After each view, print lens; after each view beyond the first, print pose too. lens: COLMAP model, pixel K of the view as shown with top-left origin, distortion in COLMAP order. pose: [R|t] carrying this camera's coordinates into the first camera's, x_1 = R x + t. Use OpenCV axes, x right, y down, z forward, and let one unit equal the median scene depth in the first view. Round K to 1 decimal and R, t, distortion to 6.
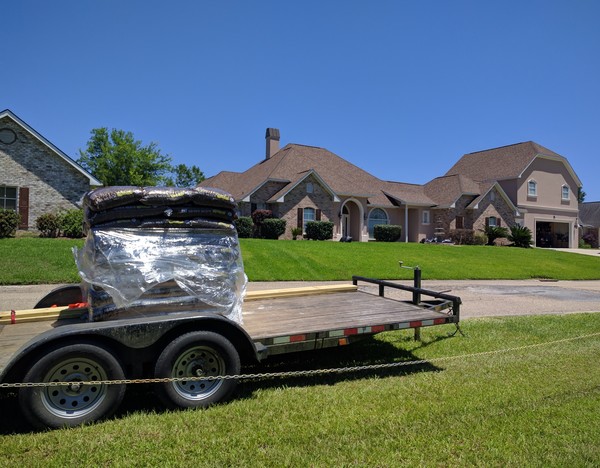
lens RADIAL K [[408.0, 0, 300.0], [0, 408.0, 234.0], [0, 0, 1]] dist [-0.000012, -0.000001]
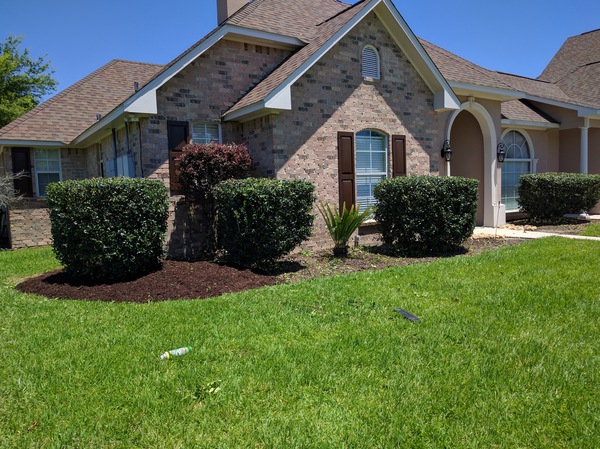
lens RADIAL K [[455.6, 0, 300.0], [0, 455.6, 224.5], [0, 0, 1]] dist [0.000800, -0.000738]
pose [[0.996126, -0.055421, 0.068272, -0.056085], [0.048213, 0.993507, 0.103051, -0.034166], [-0.073539, -0.099360, 0.992330, 0.680498]]
